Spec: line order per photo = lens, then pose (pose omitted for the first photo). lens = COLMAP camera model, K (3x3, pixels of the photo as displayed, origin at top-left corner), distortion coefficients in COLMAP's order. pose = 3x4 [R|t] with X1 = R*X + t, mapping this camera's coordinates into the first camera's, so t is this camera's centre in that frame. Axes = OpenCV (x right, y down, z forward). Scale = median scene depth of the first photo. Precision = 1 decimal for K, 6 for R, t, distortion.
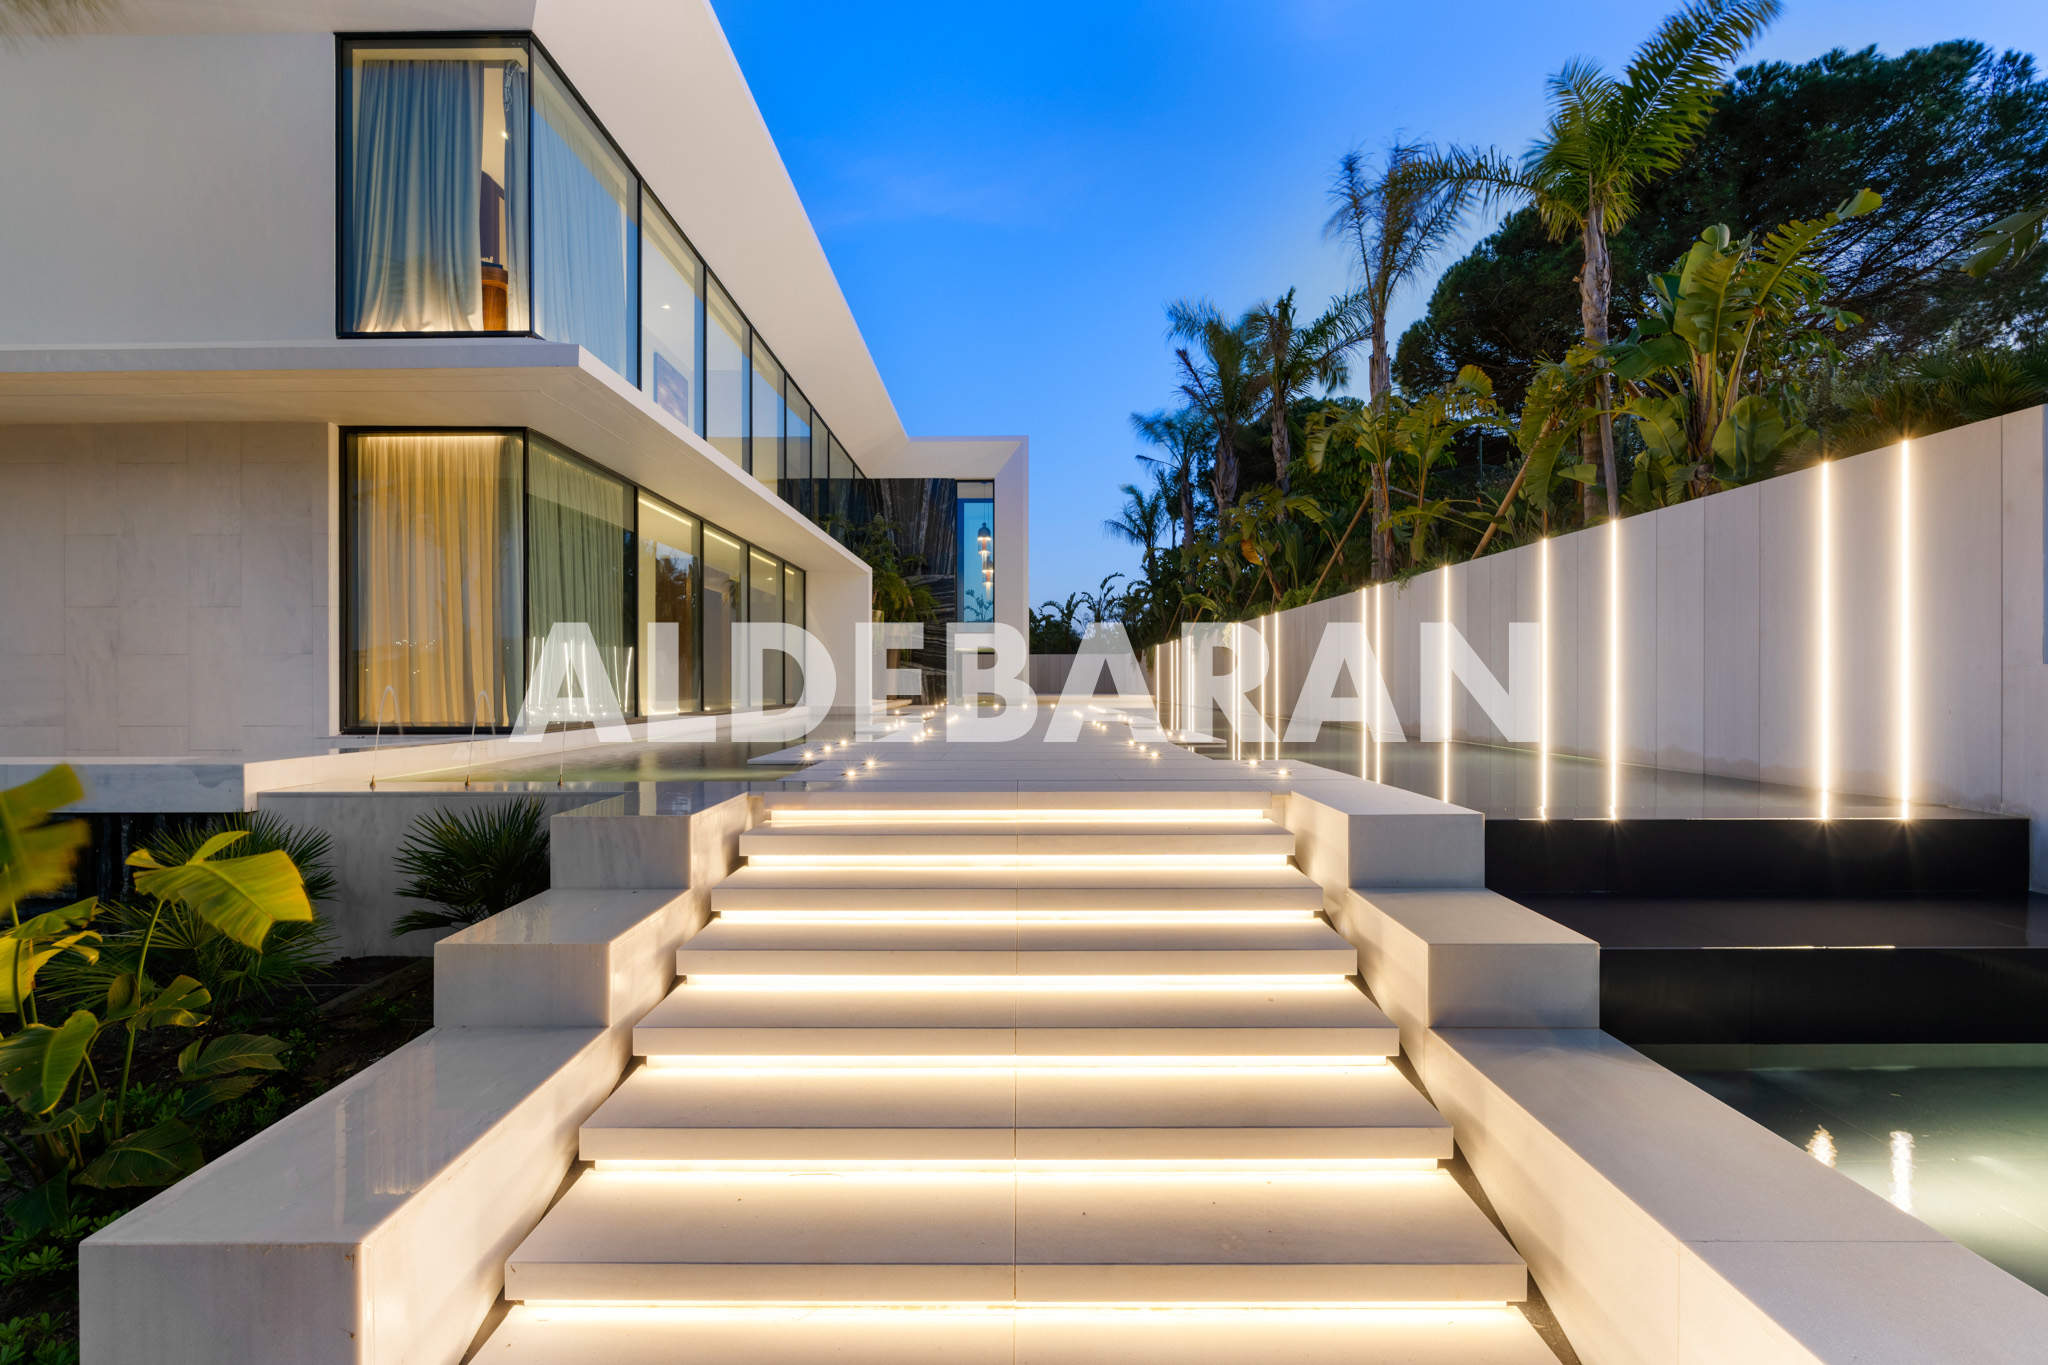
lens RADIAL K [[898.0, 0, 1011.5], [0, 898.0, 682.9], [0, 0, 1]] dist [-0.010198, 0.000298]
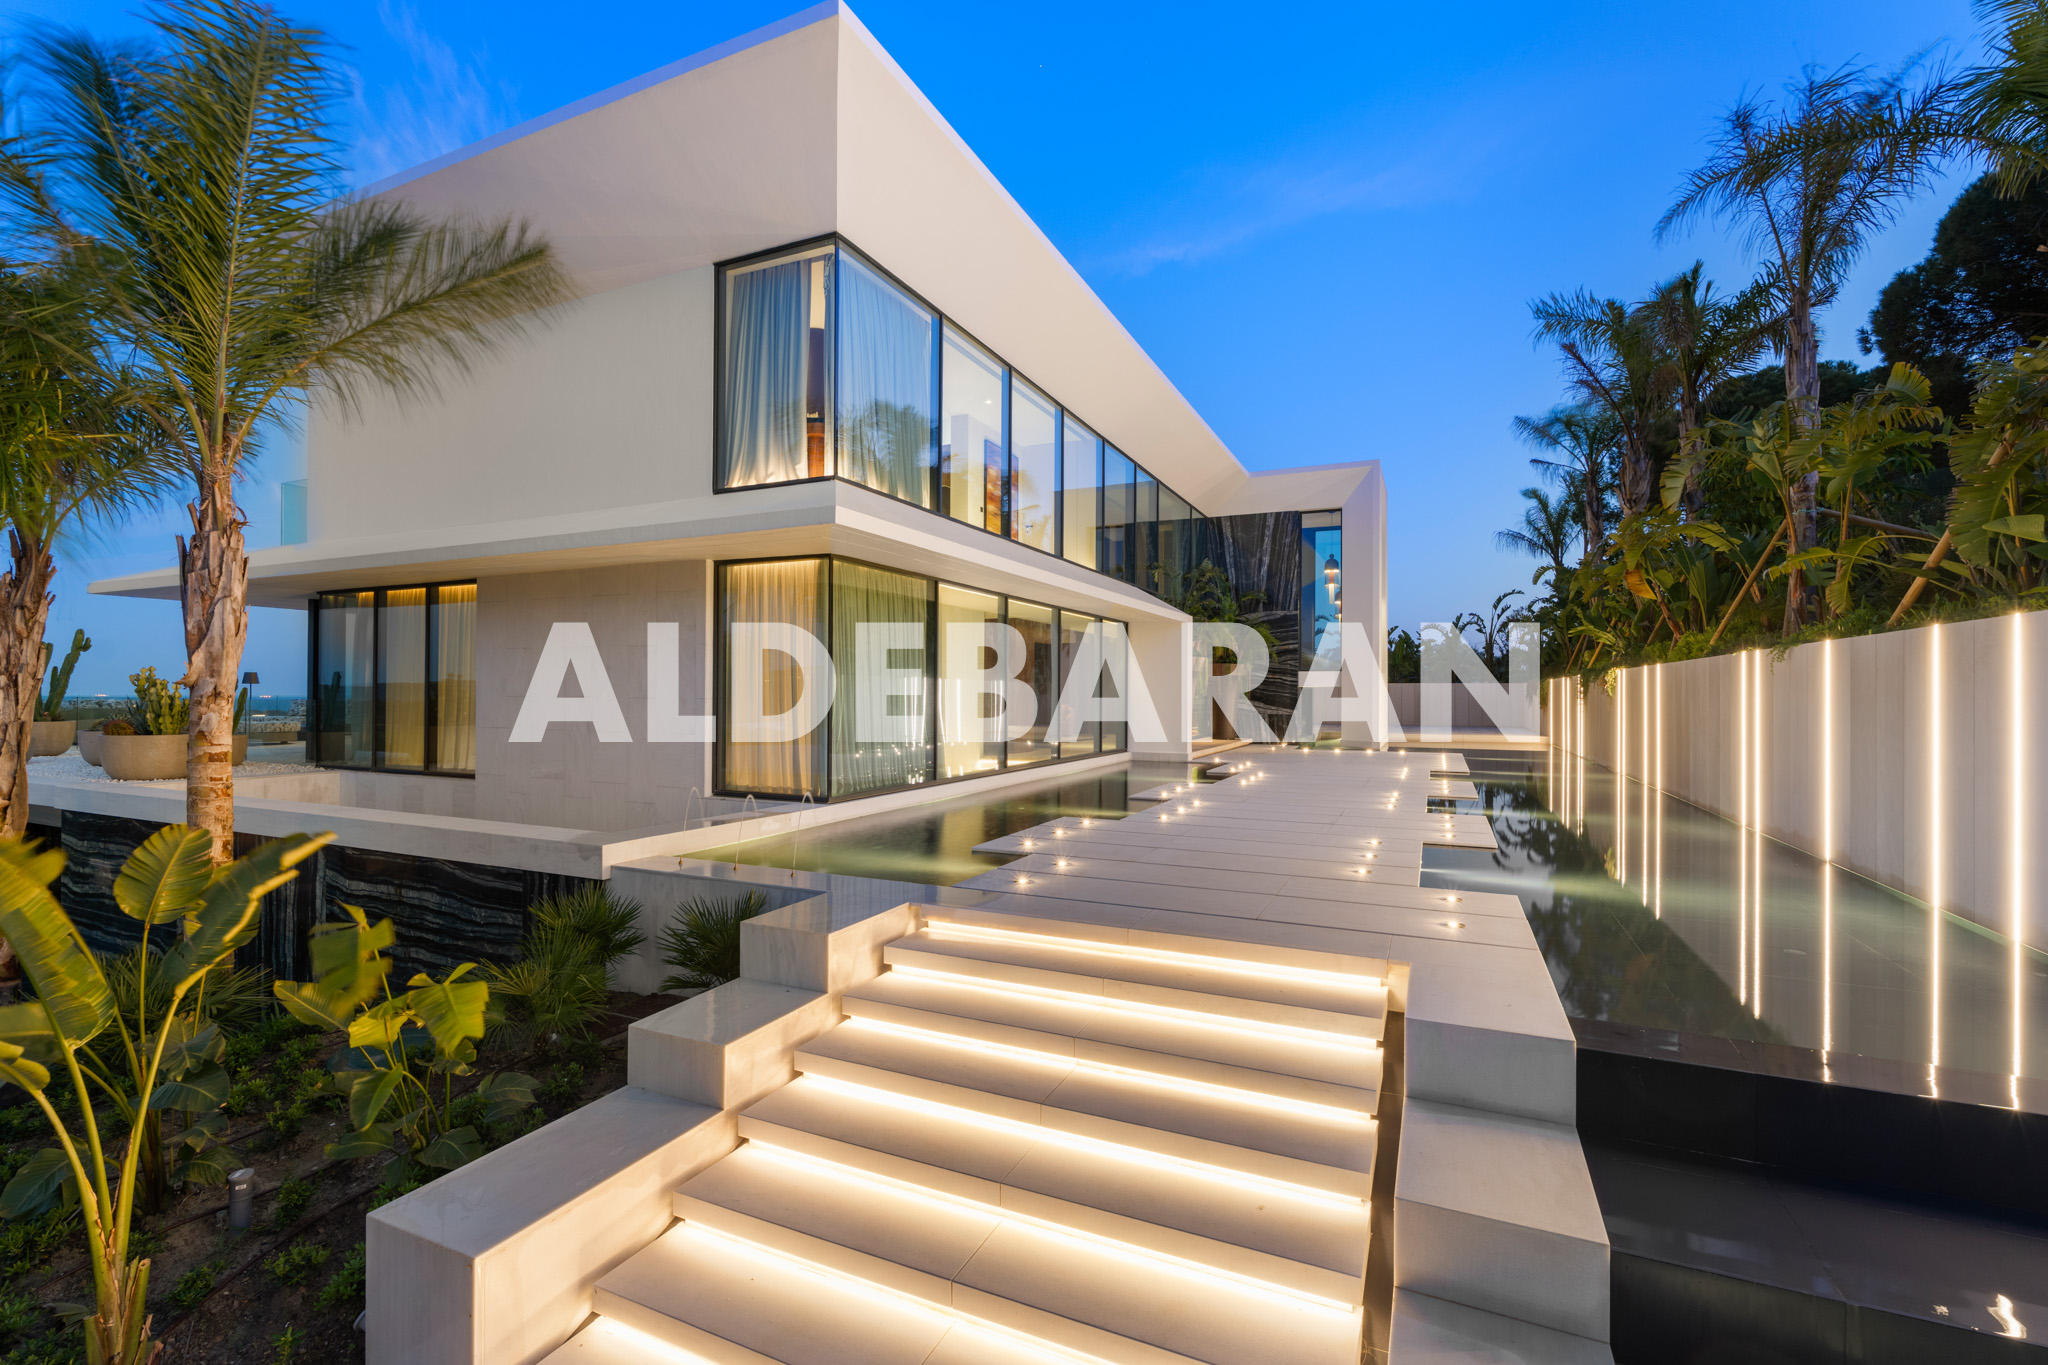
lens RADIAL K [[898.0, 0, 1011.5], [0, 898.0, 682.9], [0, 0, 1]] dist [-0.010198, 0.000298]
pose [[0.905933, 0.001600, -0.423419, 0.115410], [-0.006022, 0.999940, -0.009106, -0.055483], [0.423379, 0.010799, 0.905888, -0.006391]]
